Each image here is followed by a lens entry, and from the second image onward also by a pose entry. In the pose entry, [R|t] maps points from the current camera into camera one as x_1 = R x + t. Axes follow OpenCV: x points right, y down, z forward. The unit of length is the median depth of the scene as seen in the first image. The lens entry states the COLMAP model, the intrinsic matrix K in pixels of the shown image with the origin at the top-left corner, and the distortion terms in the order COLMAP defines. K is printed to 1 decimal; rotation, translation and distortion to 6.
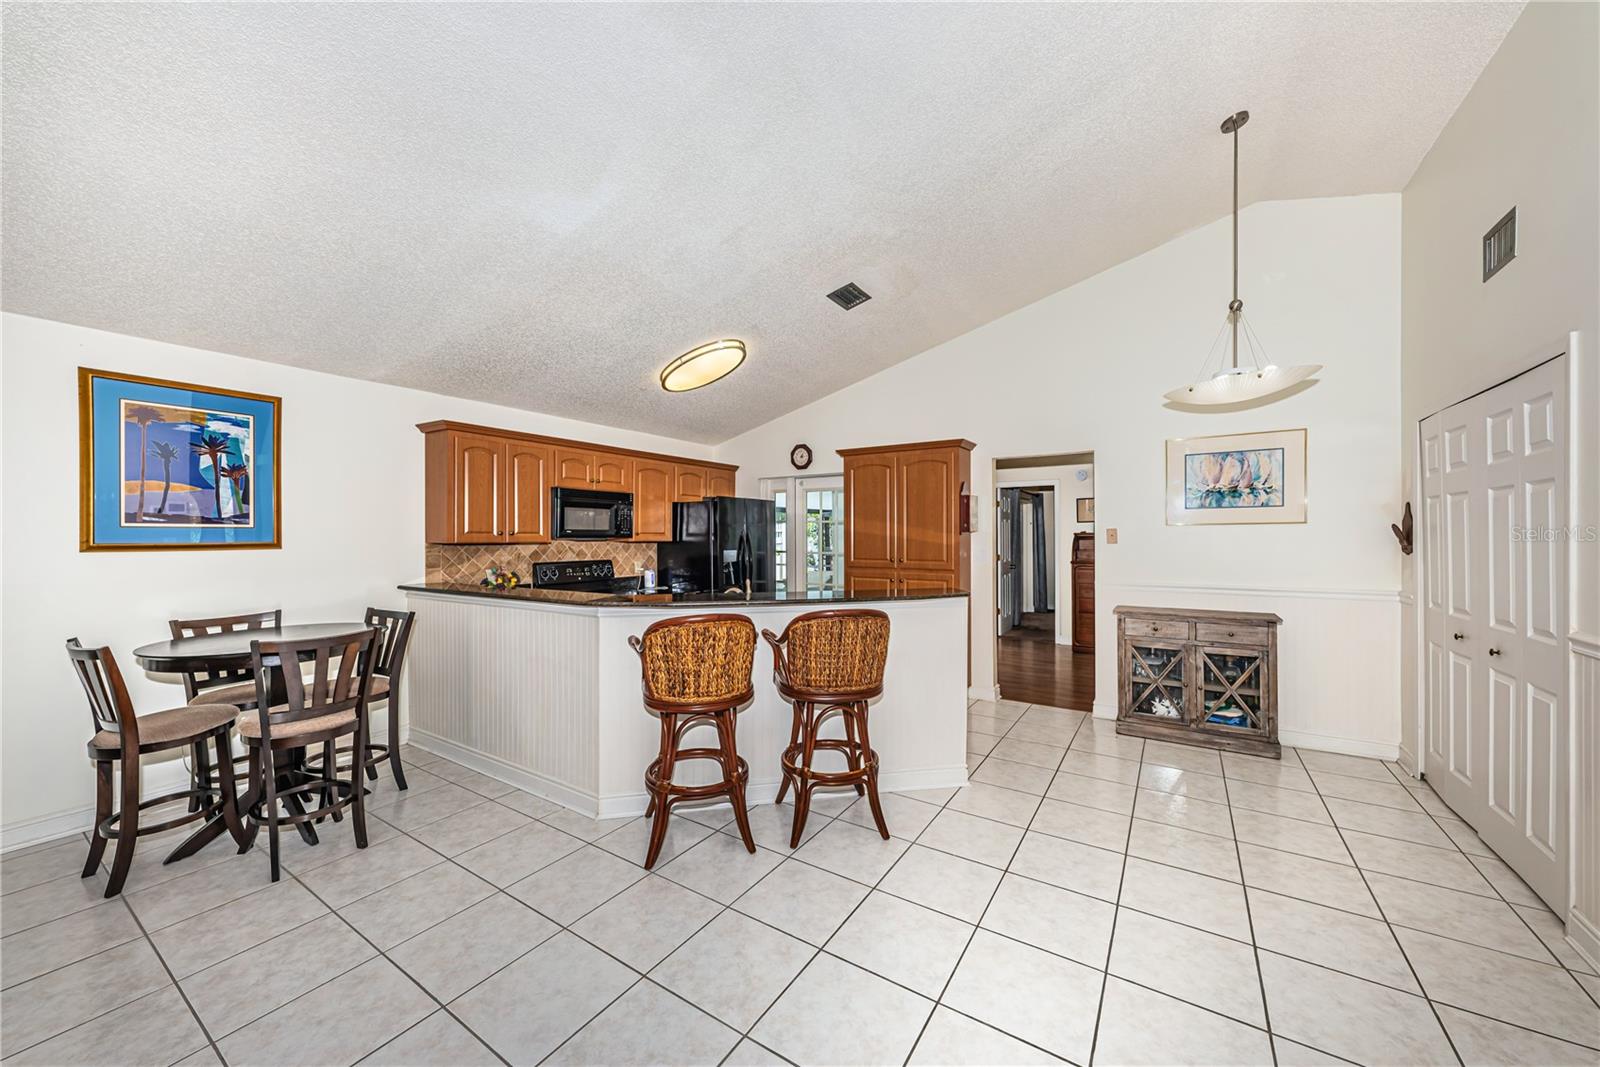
lens RADIAL K [[585.3, 0, 792.2], [0, 585.3, 533.3], [0, 0, 1]] dist [0.009073, -0.001356]
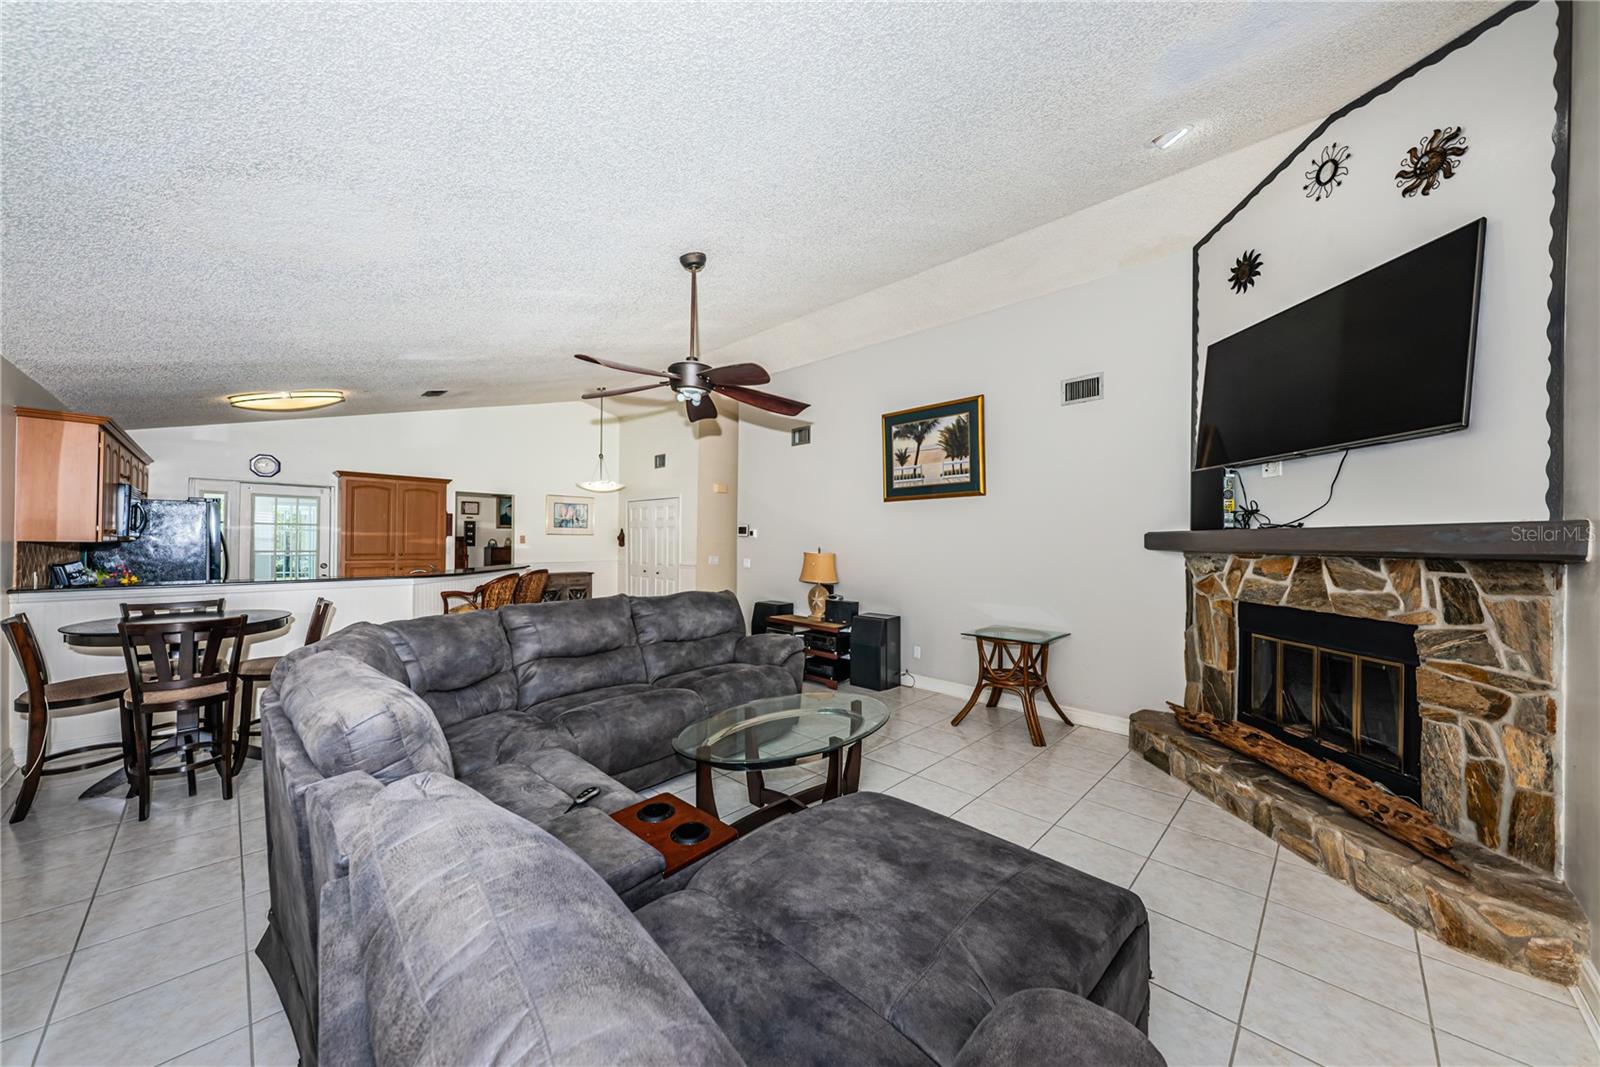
lens RADIAL K [[553.5, 0, 796.9], [0, 553.5, 538.3], [0, 0, 1]] dist [0.015219, -0.001586]
pose [[0.190286, 0.010083, 0.981677, -1.377724], [-0.014317, 0.999869, -0.007495, 0.002825], [-0.981624, -0.012629, 0.190405, -0.335711]]
